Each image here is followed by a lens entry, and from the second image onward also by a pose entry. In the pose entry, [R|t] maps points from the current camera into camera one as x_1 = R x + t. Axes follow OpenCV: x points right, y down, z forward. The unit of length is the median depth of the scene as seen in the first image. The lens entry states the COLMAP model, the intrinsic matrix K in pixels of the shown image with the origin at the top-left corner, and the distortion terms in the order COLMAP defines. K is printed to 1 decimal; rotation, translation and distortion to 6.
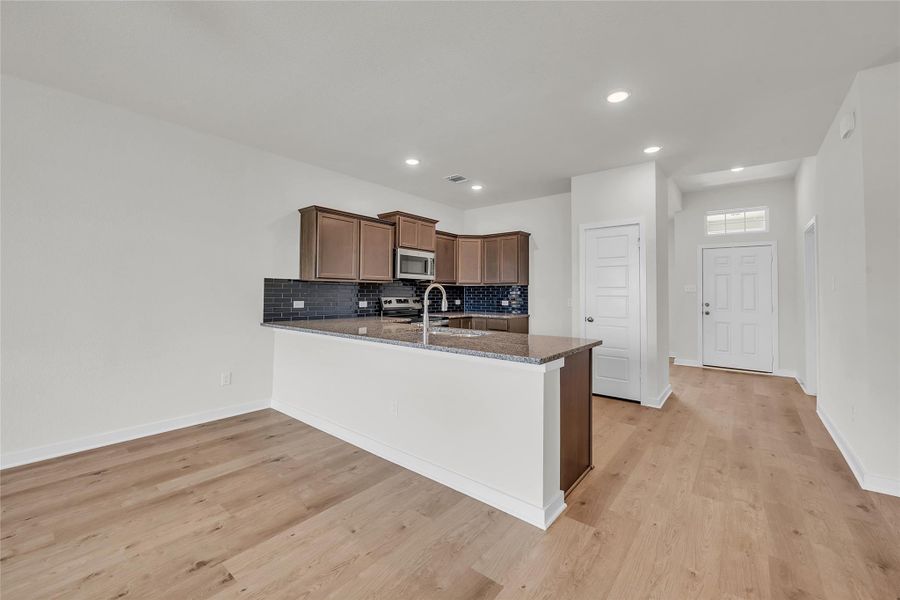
lens RADIAL K [[355.7, 0, 454.0], [0, 355.7, 283.2], [0, 0, 1]] dist [-0.007357, -0.001043]
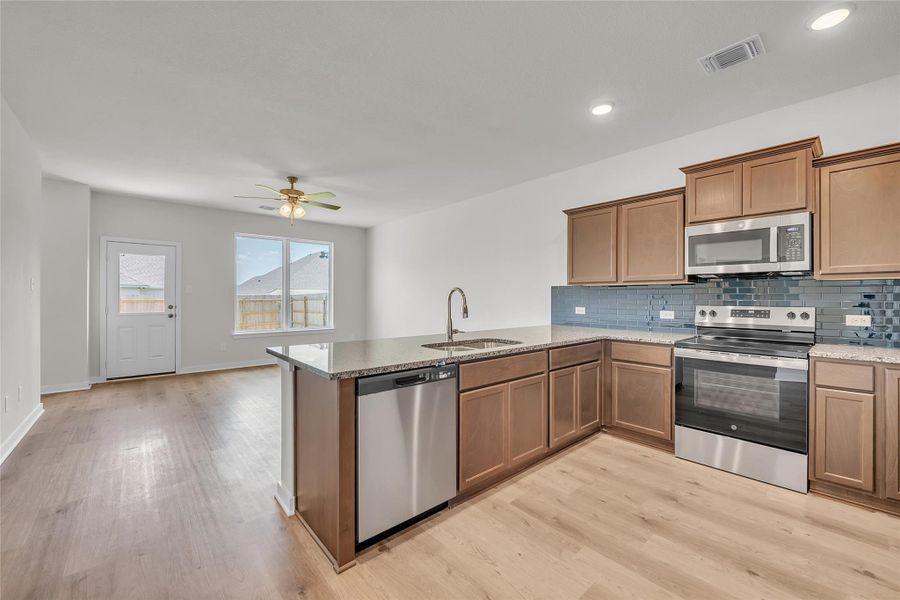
lens RADIAL K [[355.7, 0, 455.8], [0, 355.7, 296.6], [0, 0, 1]] dist [-0.007357, -0.001043]
pose [[-0.146974, -0.013704, -0.989045, 0.845378], [0.020697, 0.999642, -0.016926, 0.042903], [0.988924, -0.022958, -0.146638, 1.129706]]
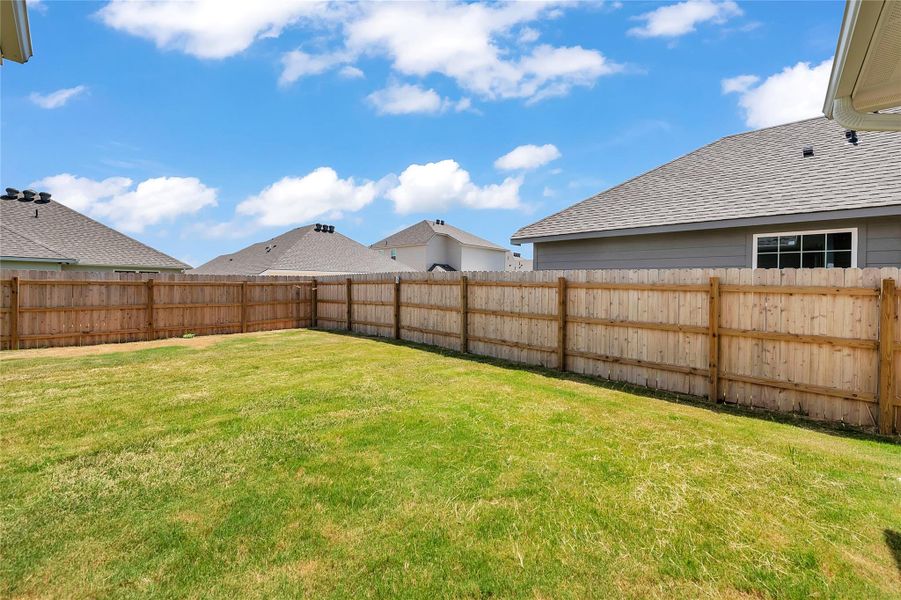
lens RADIAL K [[356.1, 0, 458.5], [0, 356.1, 294.7], [0, 0, 1]] dist [-0.007357, -0.001043]
pose [[-0.038457, 0.017486, -0.999107, -1.019306], [0.013217, 0.999768, 0.016989, 0.010418], [0.999173, -0.012552, -0.038679, -1.018289]]
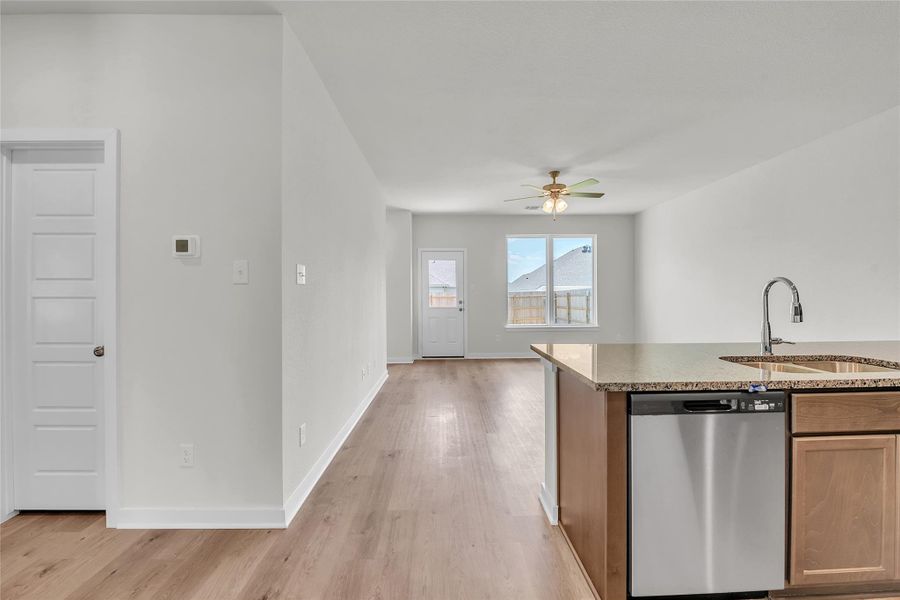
lens RADIAL K [[368.0, 0, 460.6], [0, 368.0, 294.9], [0, 0, 1]] dist [-0.009682, -0.001059]
pose [[-0.740308, -0.004736, -0.672251, 0.785227], [0.014342, 0.999636, -0.022837, 0.041741], [0.672114, -0.026548, -0.739971, 1.094986]]
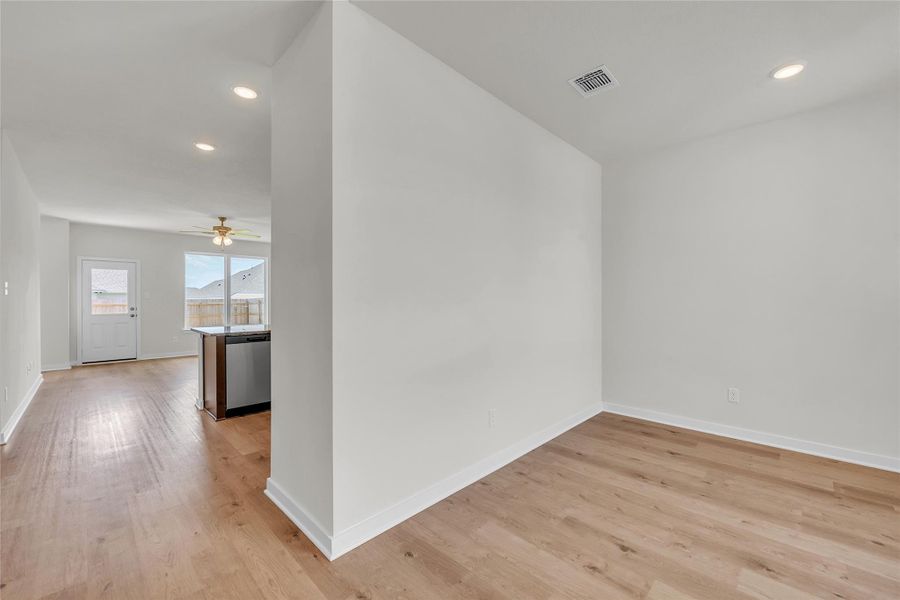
lens RADIAL K [[355.7, 0, 454.5], [0, 355.7, 300.4], [0, 0, 1]] dist [-0.007357, -0.001043]
pose [[-0.076624, -0.010679, -0.997003, 1.522384], [0.026267, 0.999574, -0.012725, 0.066392], [0.996714, -0.027163, -0.076311, 1.814285]]
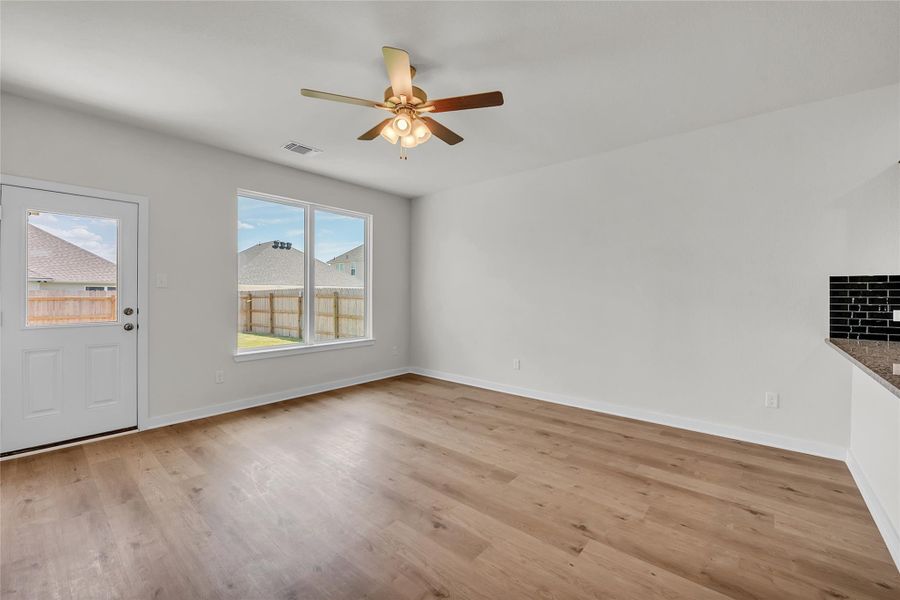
lens RADIAL K [[368.0, 0, 457.0], [0, 368.0, 293.2], [0, 0, 1]] dist [-0.009682, -0.001059]
pose [[-0.013378, -0.013637, -0.999818, 0.259870], [0.022313, 0.999654, -0.013934, 0.016120], [0.999662, -0.022495, -0.013069, 0.317744]]
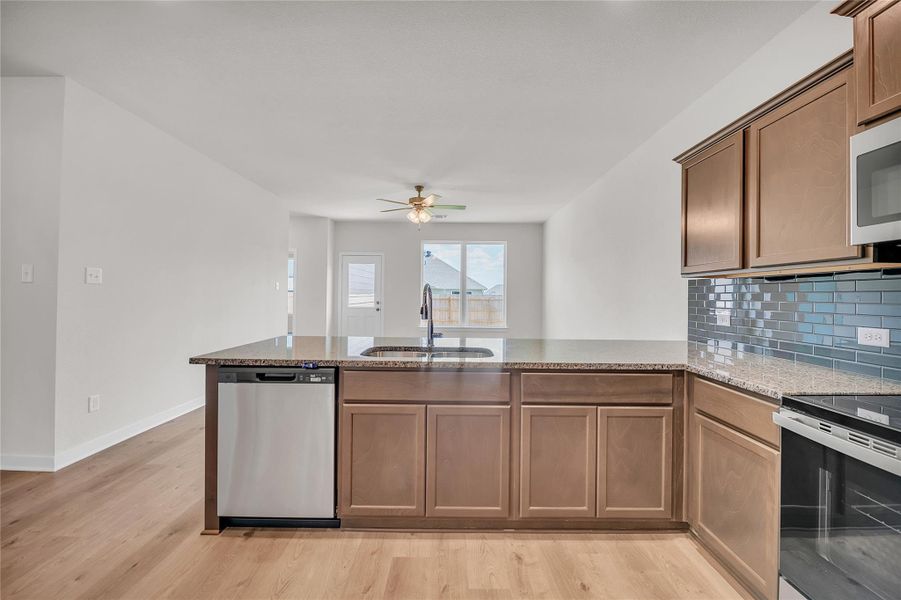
lens RADIAL K [[368.4, 0, 457.8], [0, 368.4, 289.2], [0, 0, 1]] dist [-0.009682, -0.001059]
pose [[-0.761670, -0.029210, -0.647306, 0.411085], [-0.001444, 0.999057, -0.043384, 0.050940], [0.647963, -0.032109, -0.760995, 1.660870]]
